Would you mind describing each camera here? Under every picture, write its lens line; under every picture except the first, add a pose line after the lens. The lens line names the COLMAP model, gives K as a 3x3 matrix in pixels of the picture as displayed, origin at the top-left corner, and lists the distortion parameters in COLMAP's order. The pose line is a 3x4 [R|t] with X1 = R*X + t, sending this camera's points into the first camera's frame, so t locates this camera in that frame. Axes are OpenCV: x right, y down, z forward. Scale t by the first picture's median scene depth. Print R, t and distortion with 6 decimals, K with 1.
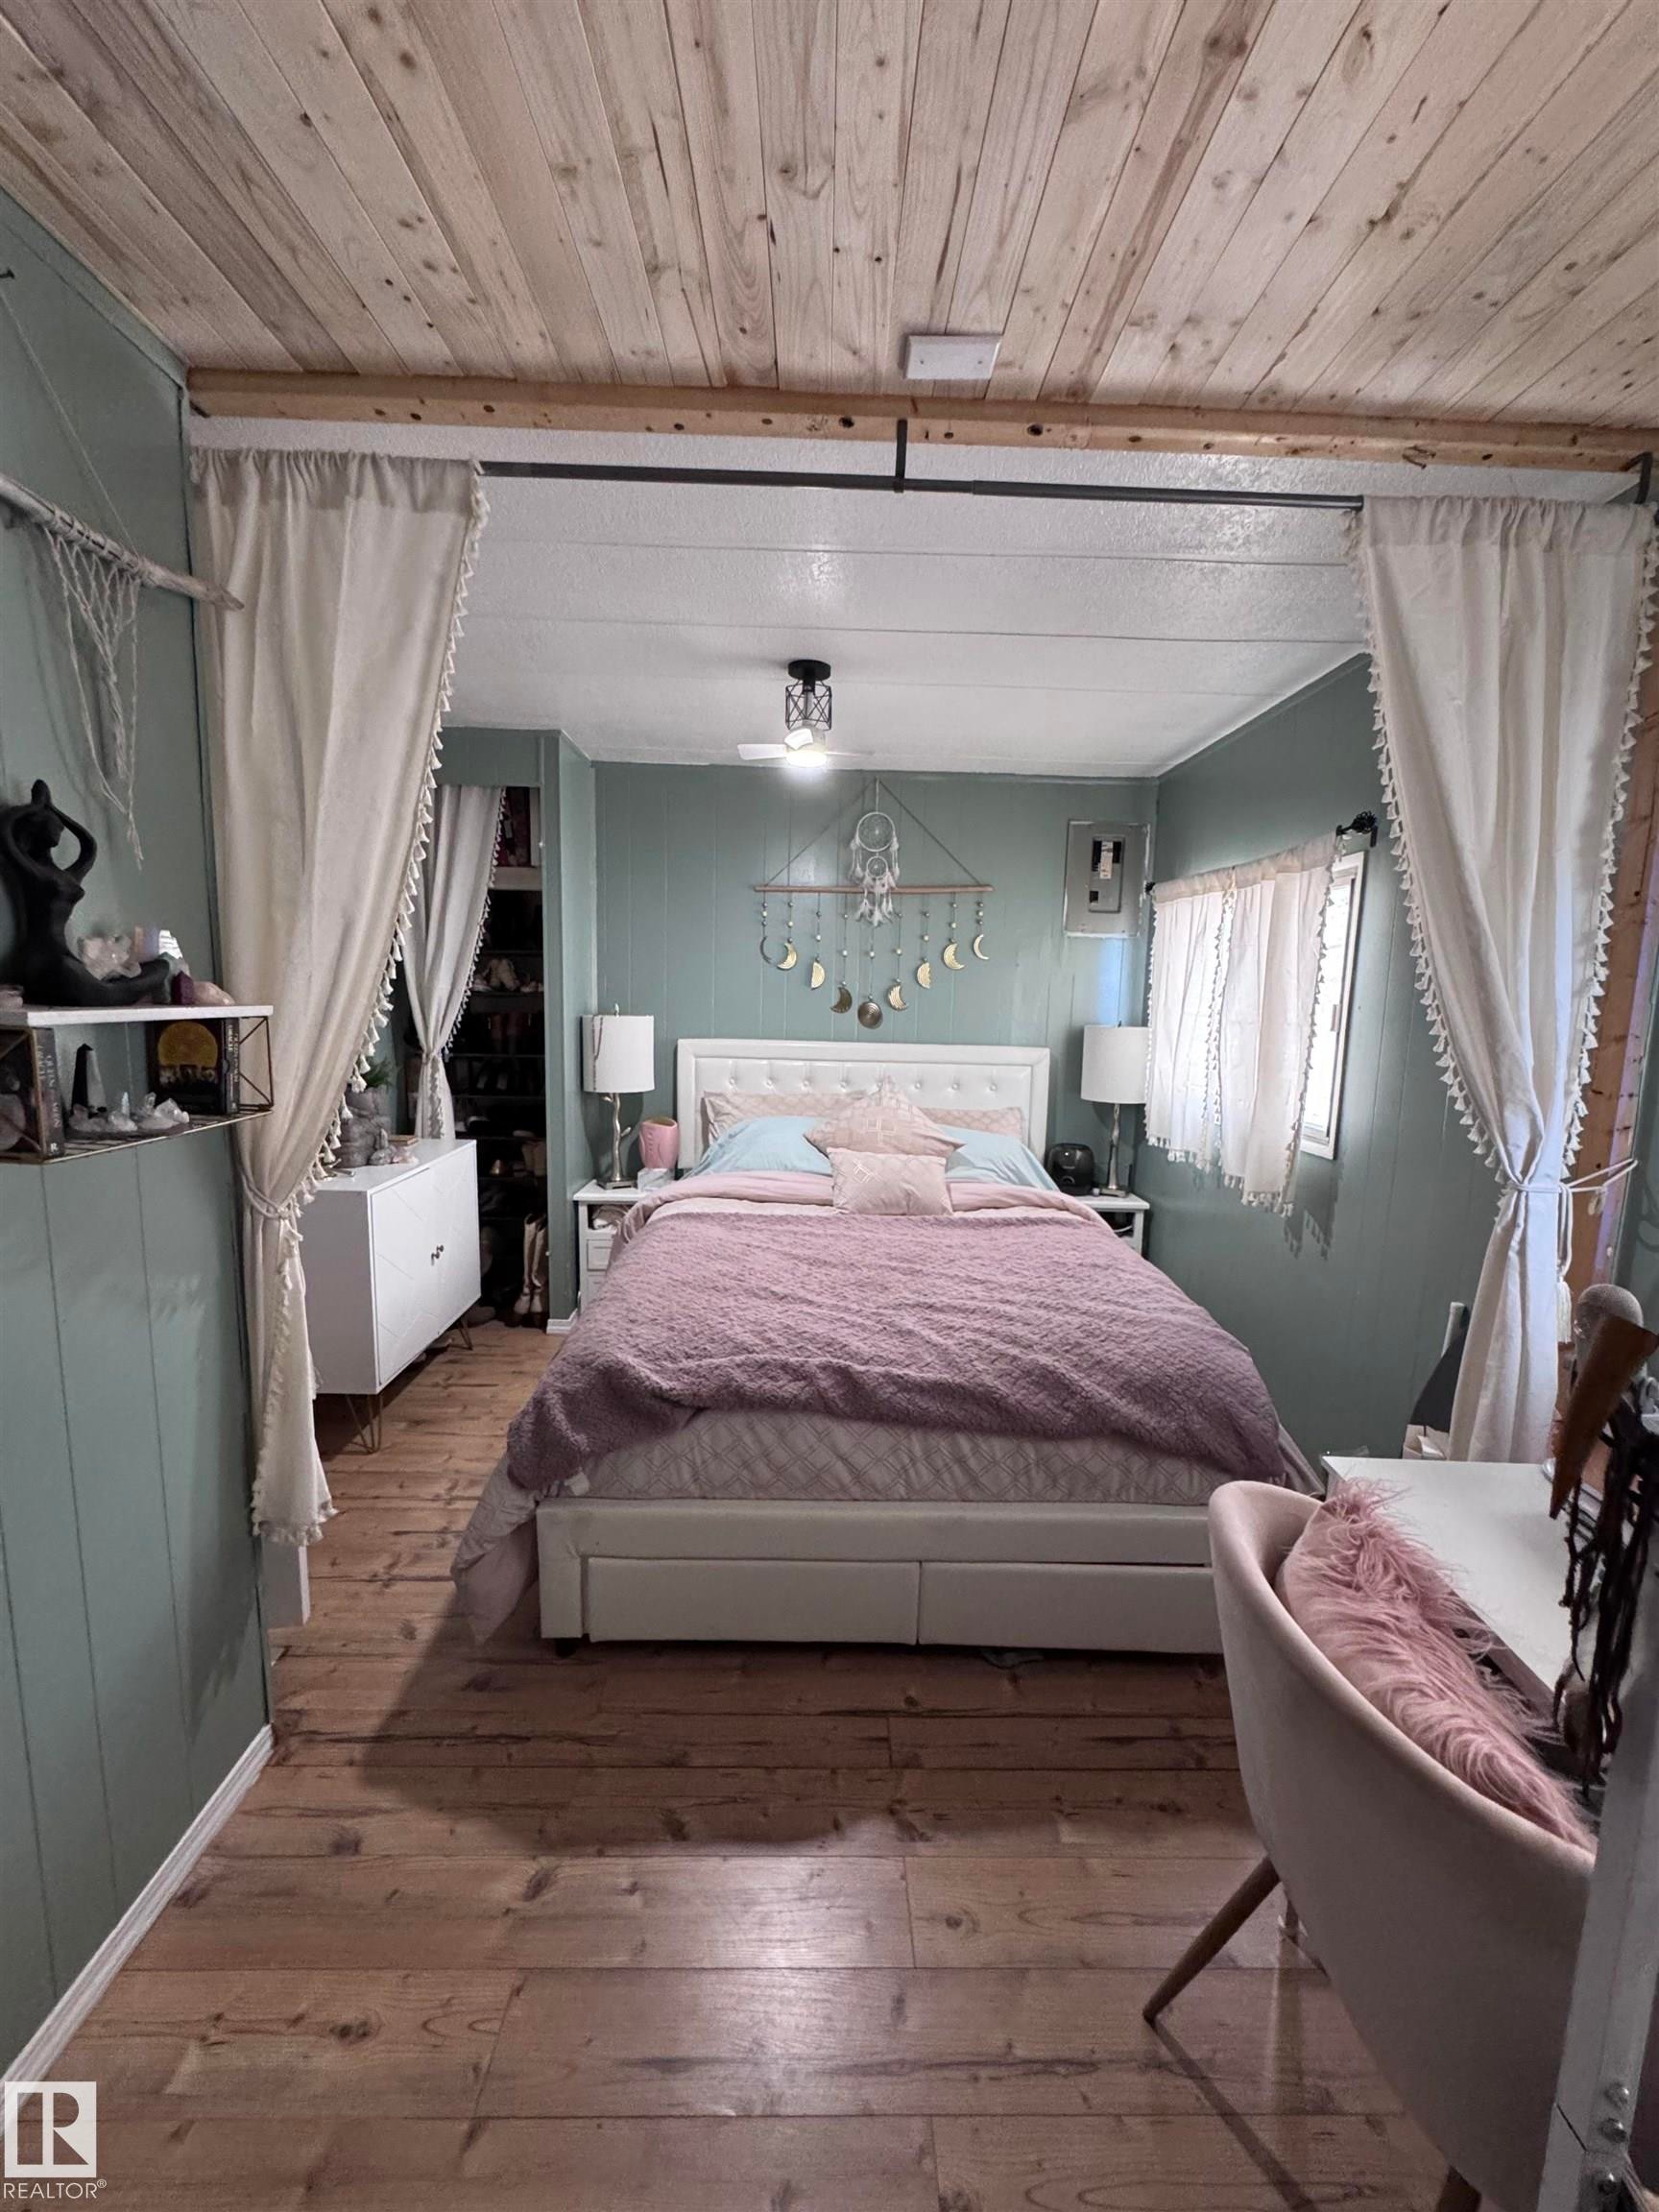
lens RADIAL K [[882.8, 0, 831.0], [0, 882.8, 1107.9], [0, 0, 1]] dist [-0.002613, 0.000458]
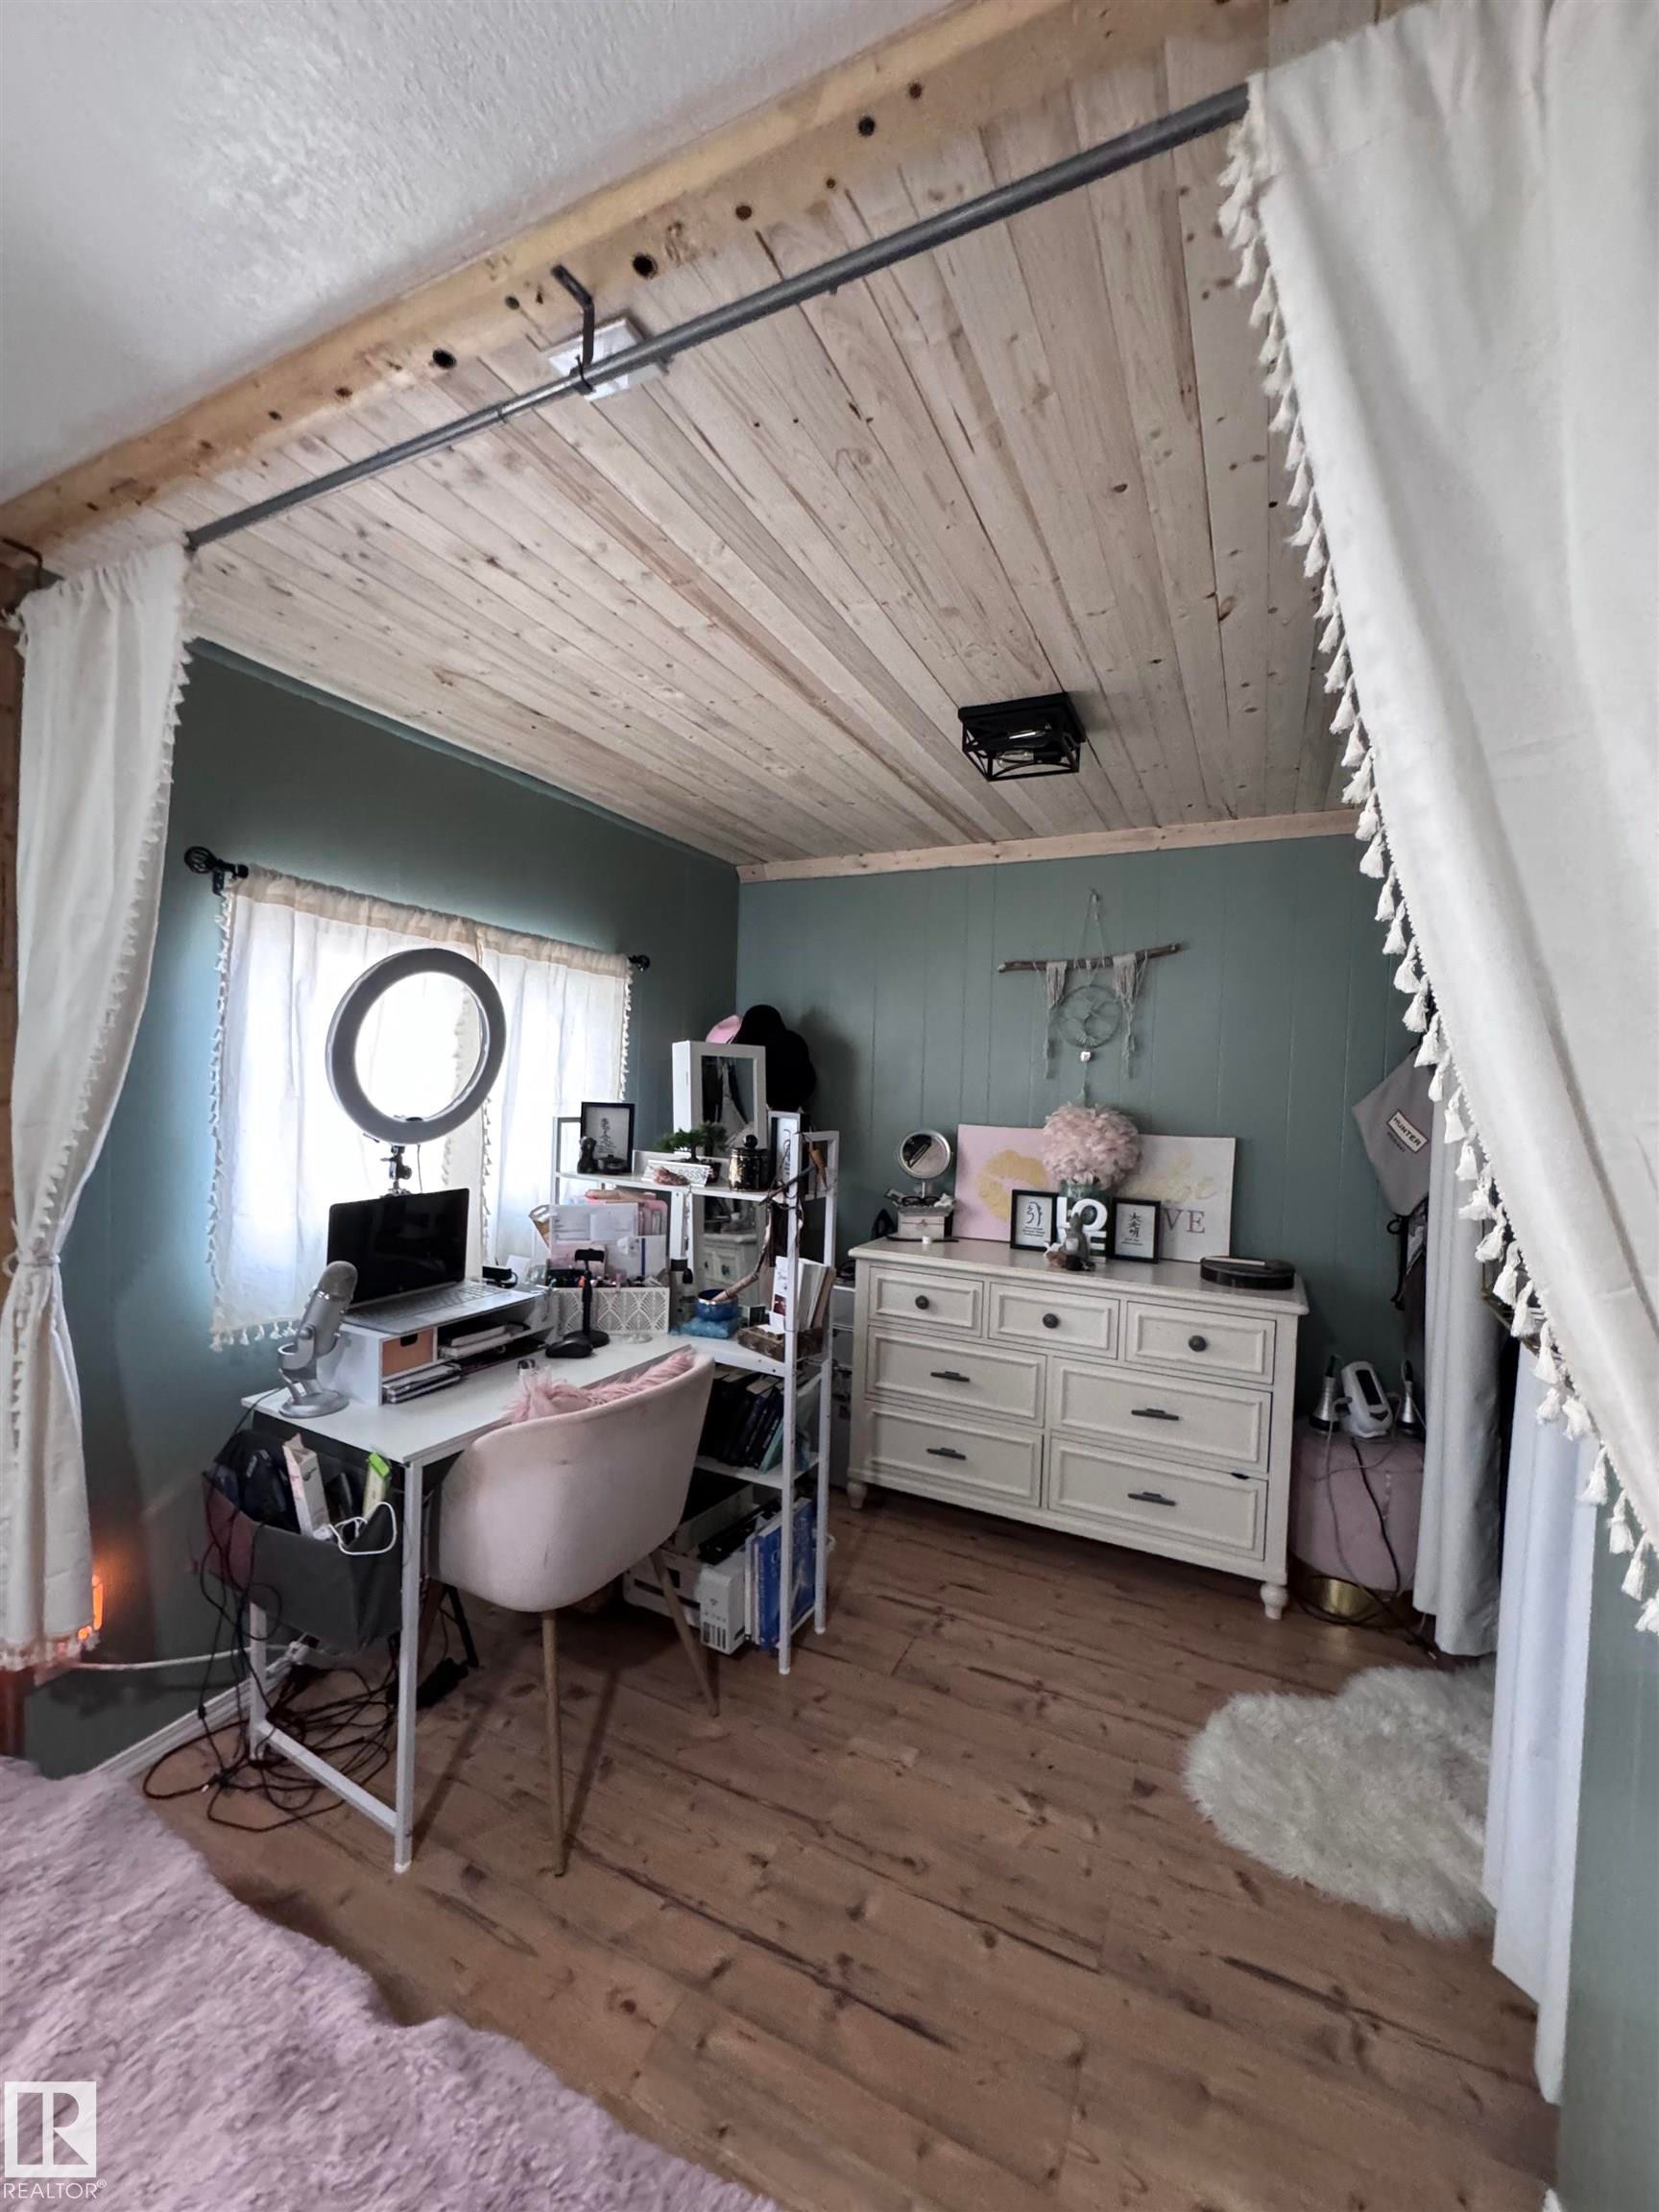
lens RADIAL K [[882.8, 0, 833.9], [0, 882.8, 1112.3], [0, 0, 1]] dist [-0.002613, 0.000458]
pose [[-0.893893, -0.066191, 0.443368, -0.434033], [0.007709, 0.986623, 0.162836, -0.241603], [-0.448215, 0.148976, -0.881425, 1.567025]]
